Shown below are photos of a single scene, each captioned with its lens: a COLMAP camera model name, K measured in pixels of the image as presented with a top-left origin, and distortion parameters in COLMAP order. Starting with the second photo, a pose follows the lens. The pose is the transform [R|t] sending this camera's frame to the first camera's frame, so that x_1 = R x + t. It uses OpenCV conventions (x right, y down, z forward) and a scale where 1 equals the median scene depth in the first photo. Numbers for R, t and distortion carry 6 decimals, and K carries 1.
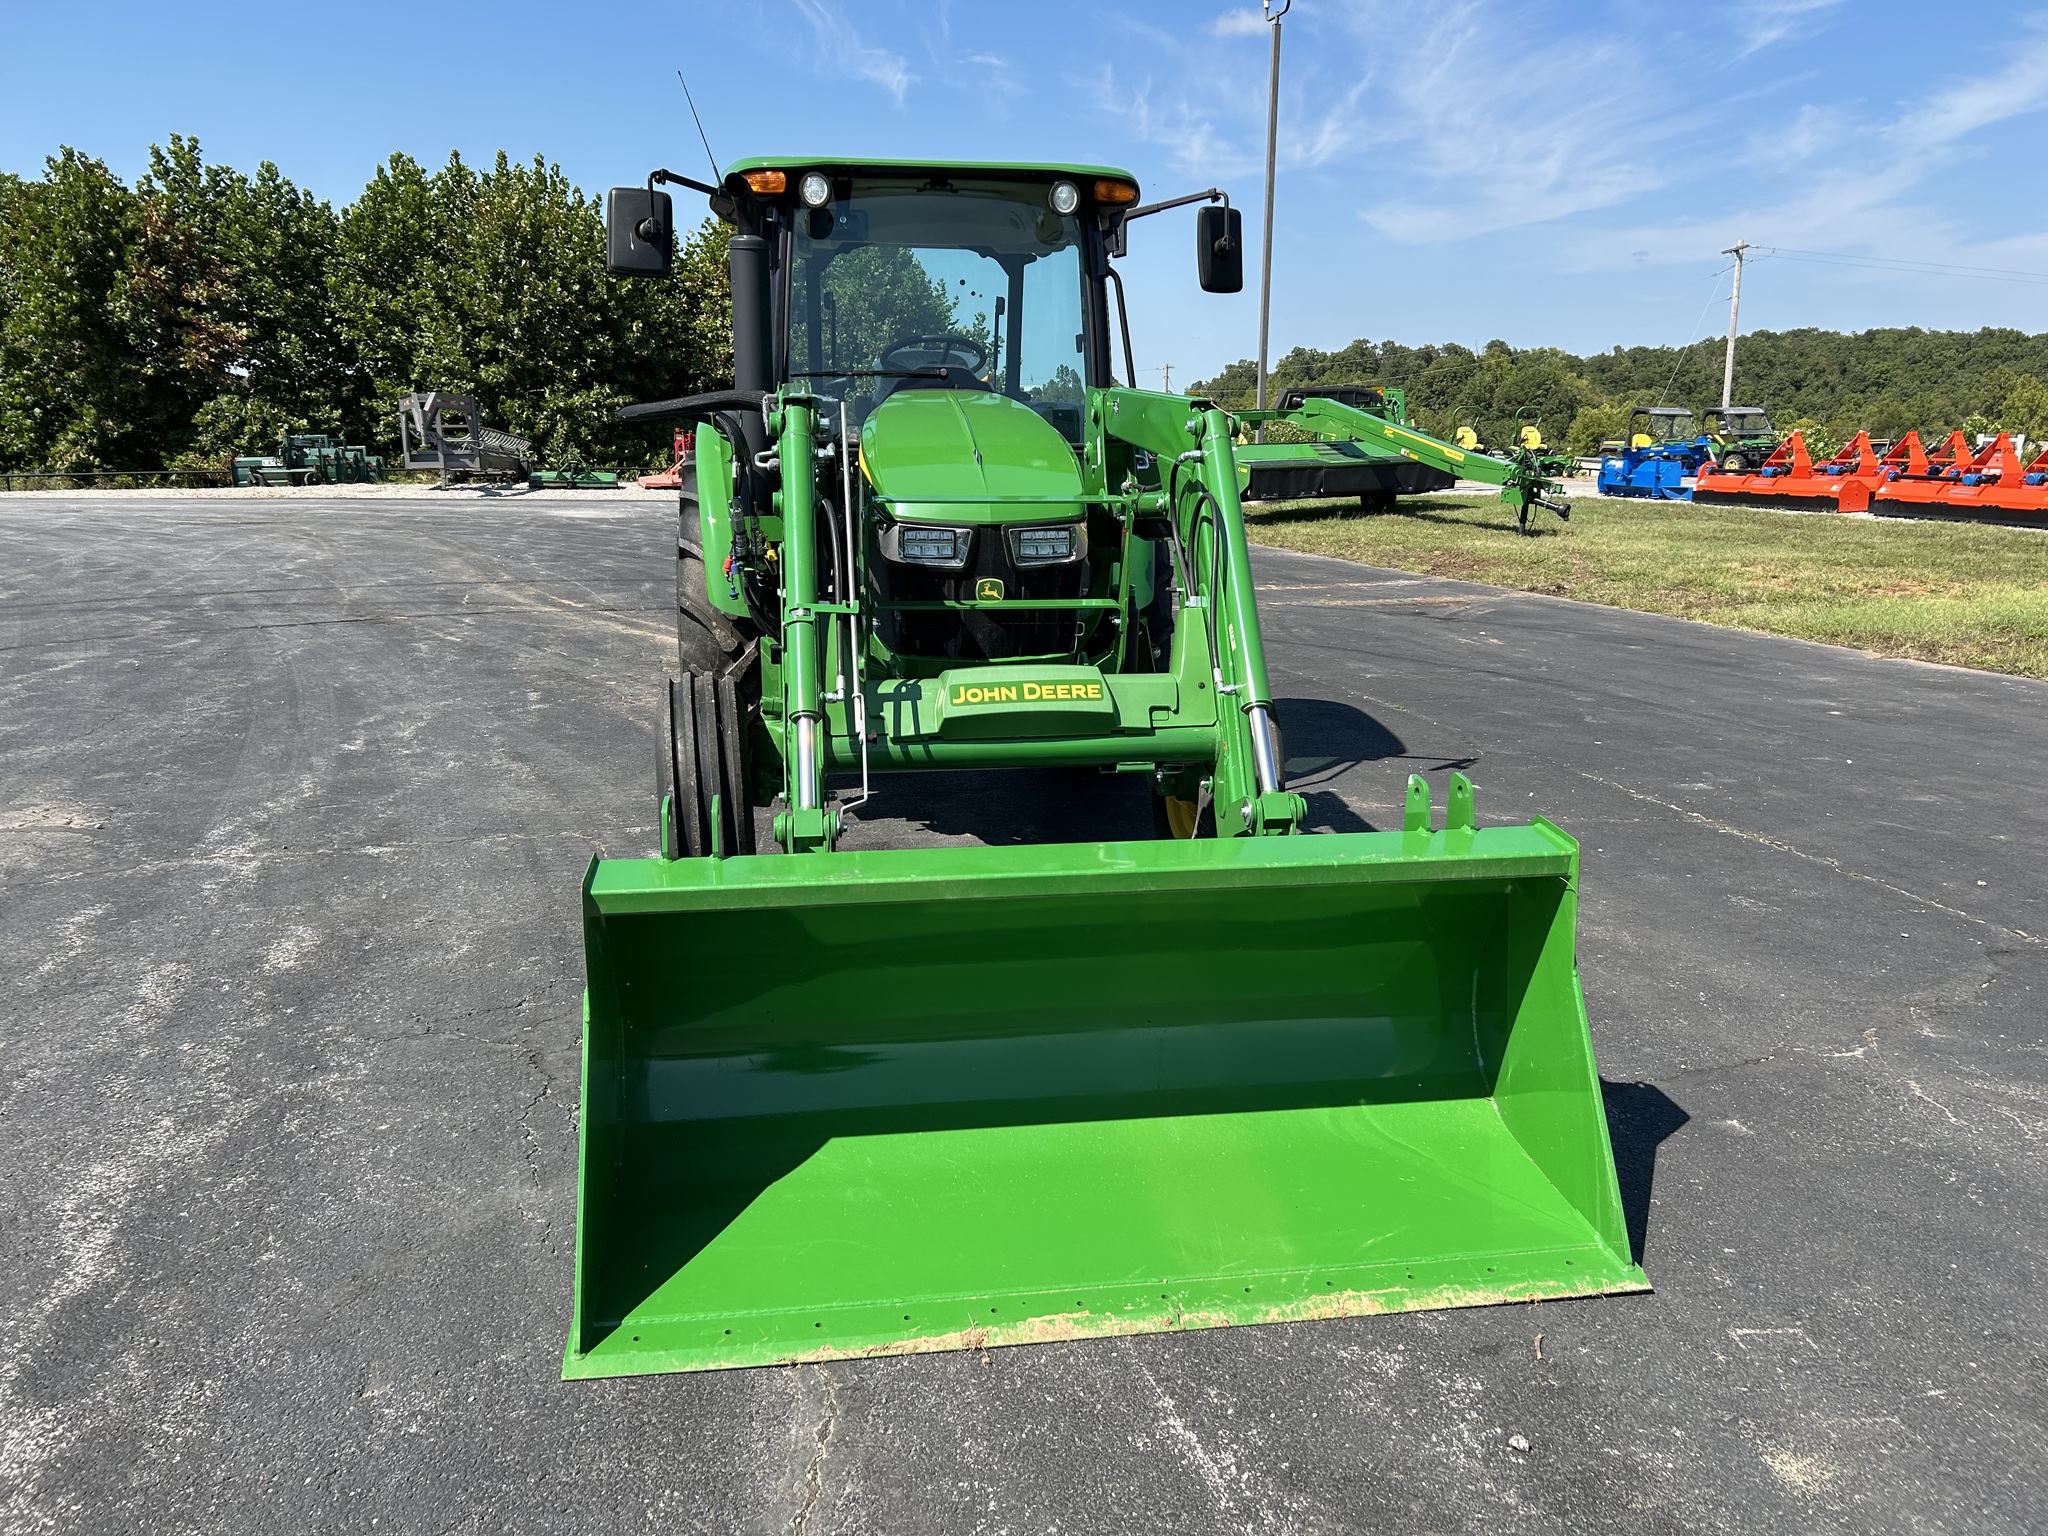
lens RADIAL K [[1538.3, 0, 1028.5], [0, 1538.3, 782.1], [0, 0, 1]] dist [0.053048, -0.053189]
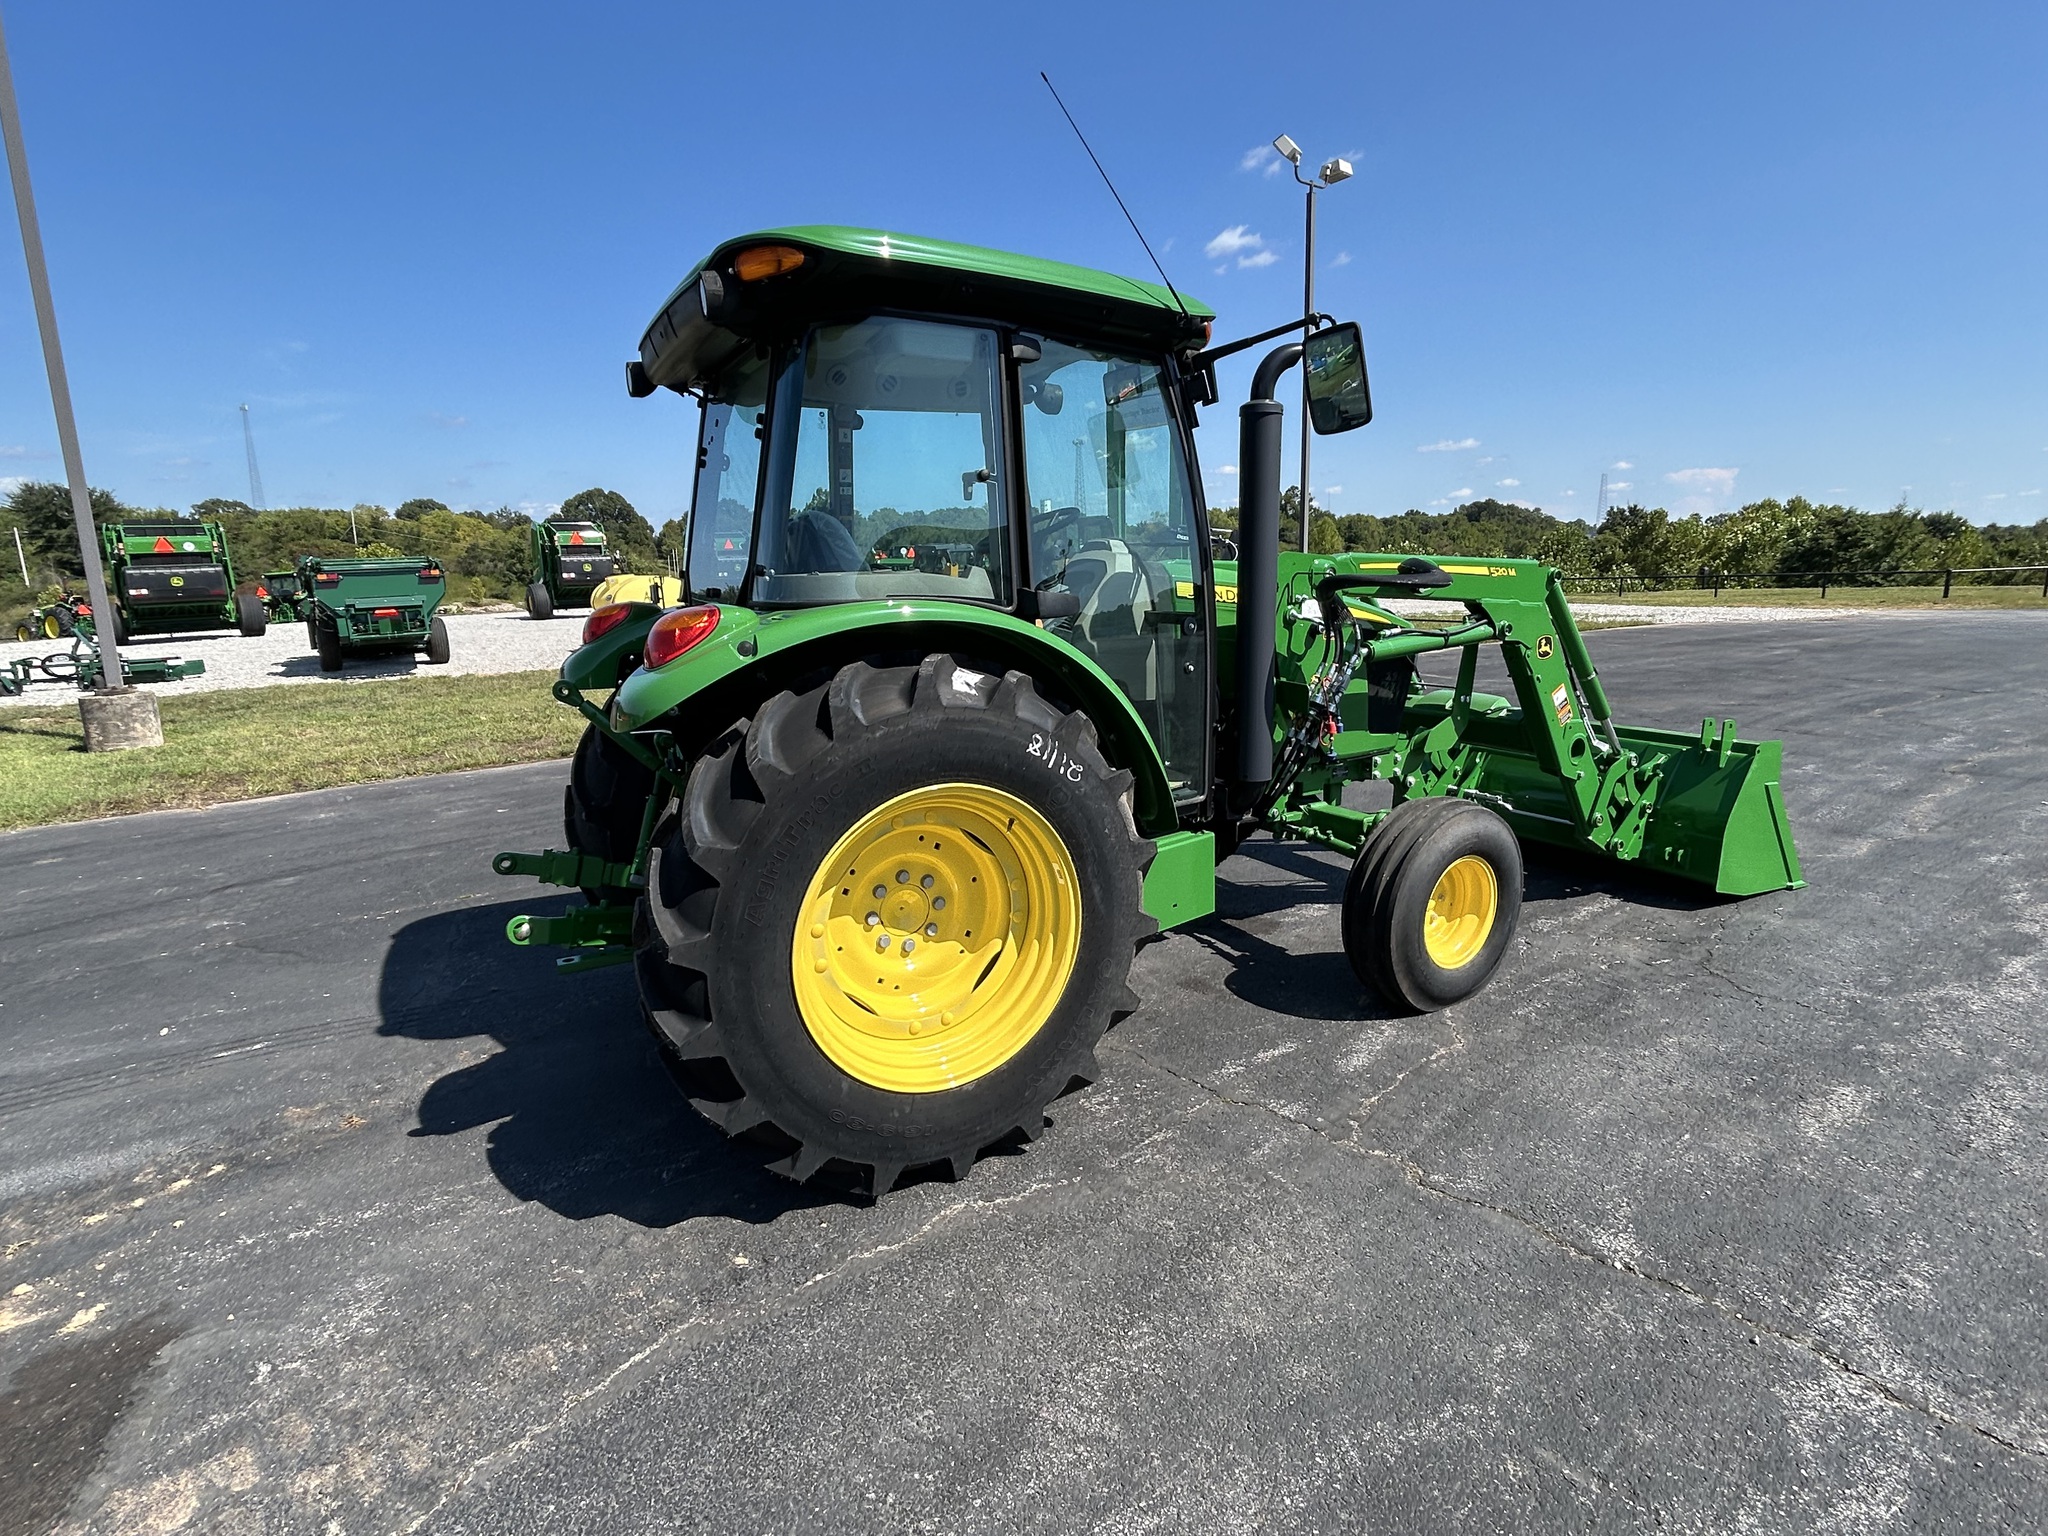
lens RADIAL K [[1037.5, 0, 1021.1], [0, 1037.5, 764.3], [0, 0, 1]] dist [-0.008358, 0.007146]
pose [[-0.350772, -0.169373, 0.921017, -0.692625], [0.242960, 0.933371, 0.264177, -0.319294], [-0.904395, 0.316436, -0.286249, 1.273401]]
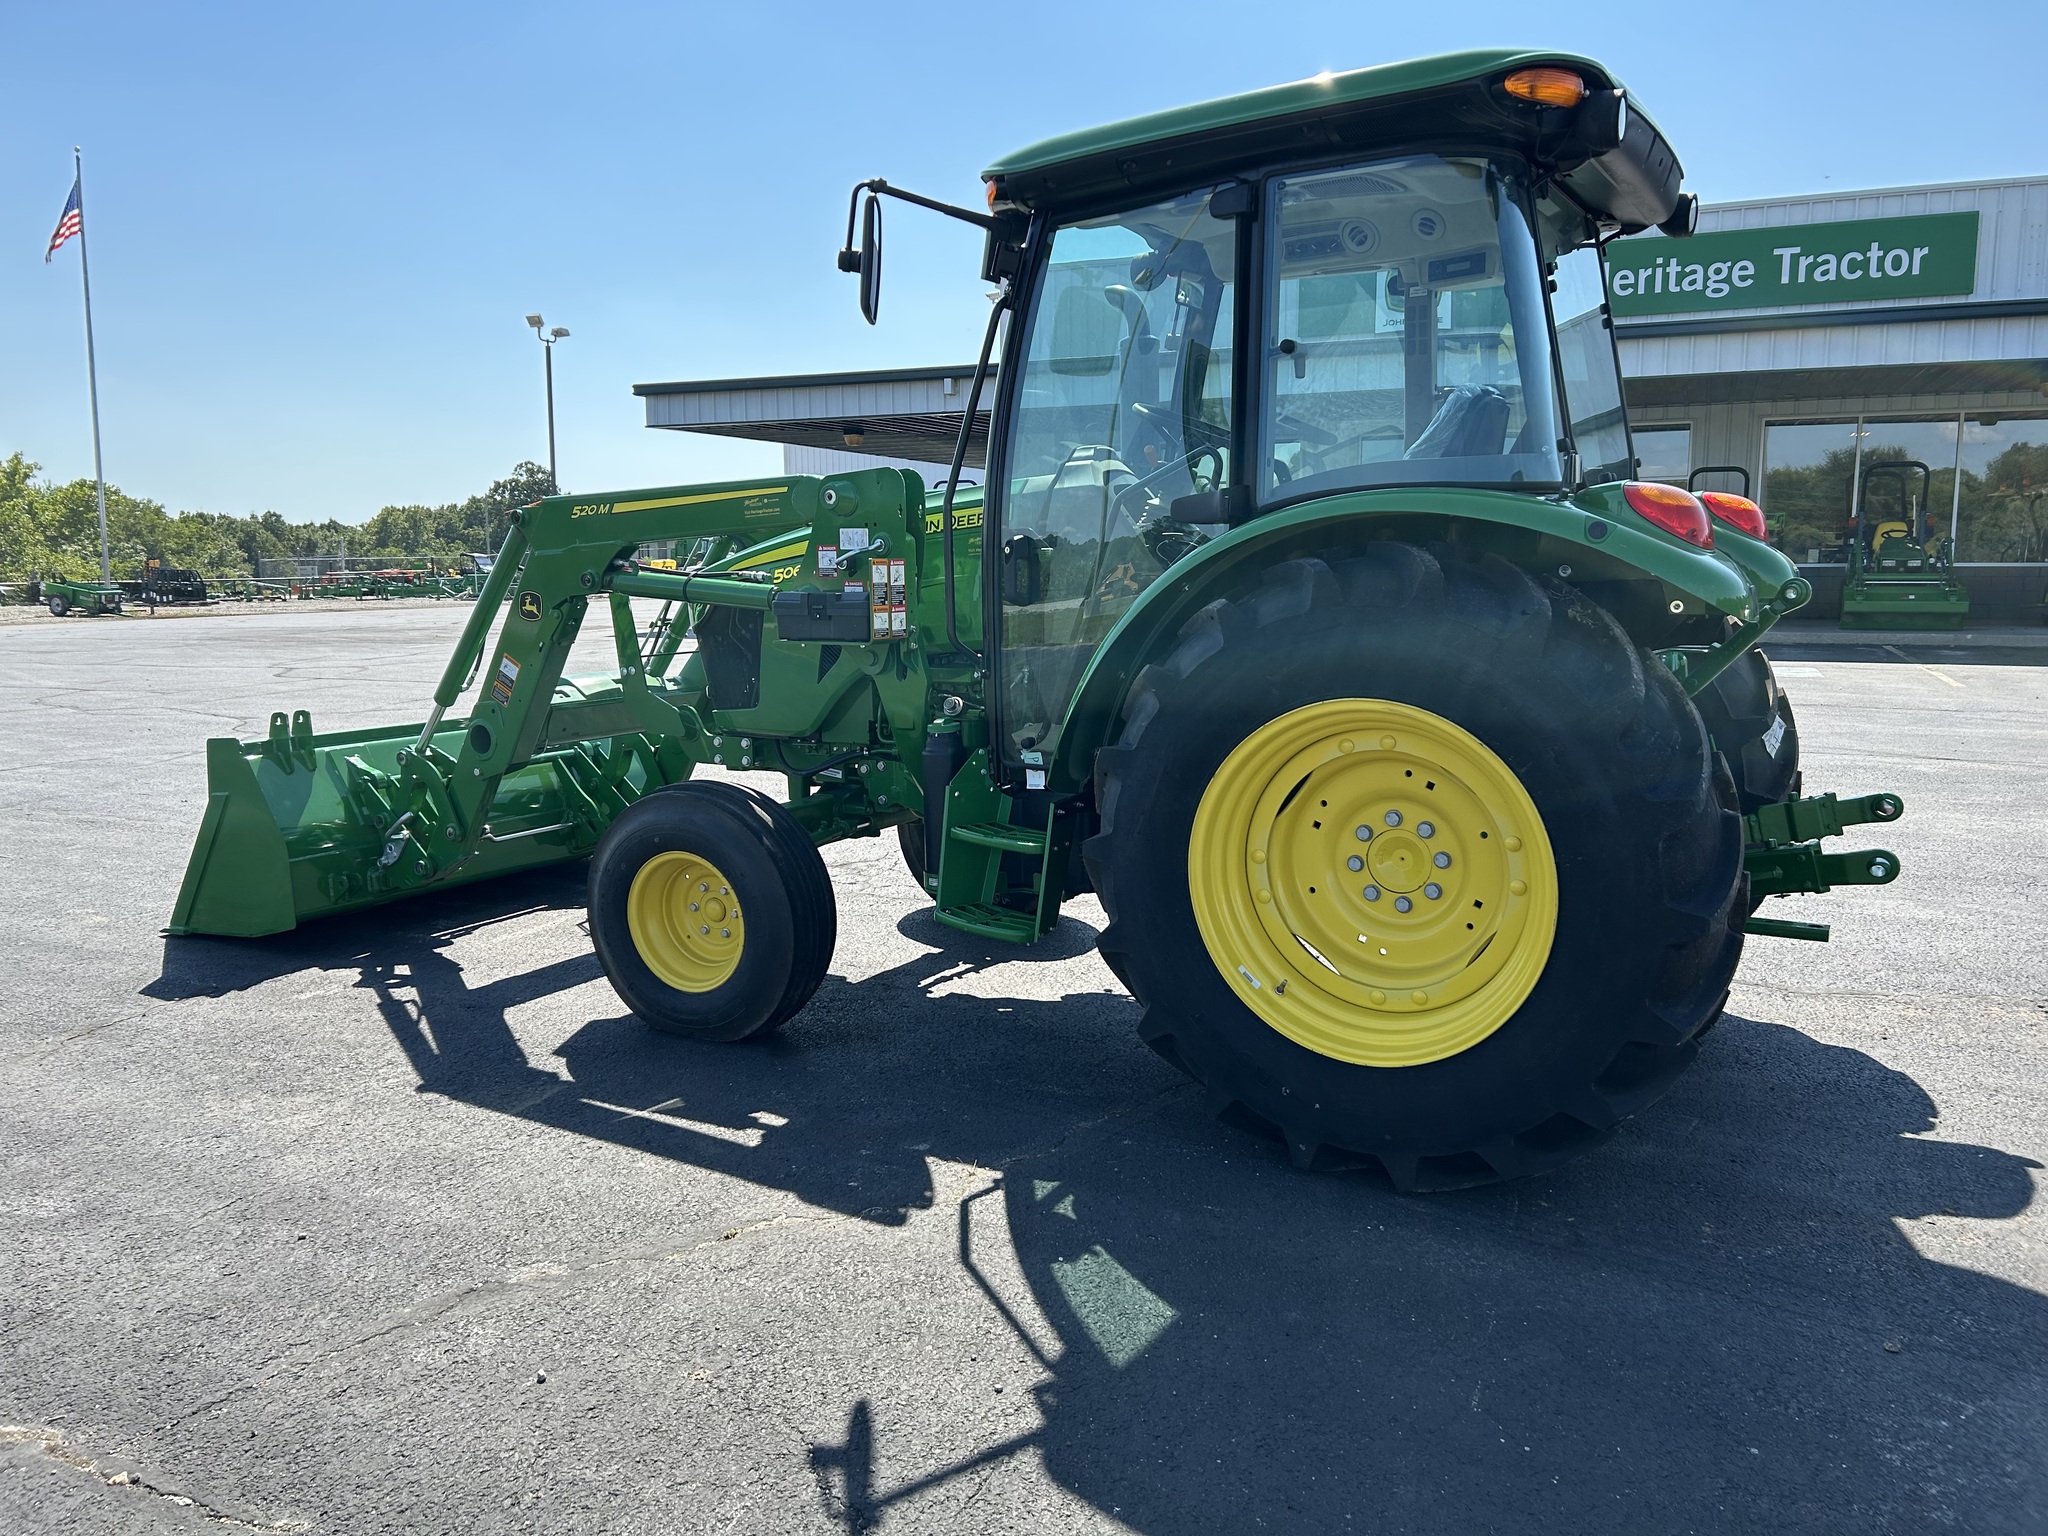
lens RADIAL K [[1538.3, 0, 1007.1], [0, 1538.3, 759.6], [0, 0, 1]] dist [0.053048, -0.053189]
pose [[-0.621844, 0.106850, -0.775817, 0.629855], [-0.176532, 0.946027, 0.271789, -0.320713], [0.762985, 0.305968, -0.569419, 1.462709]]
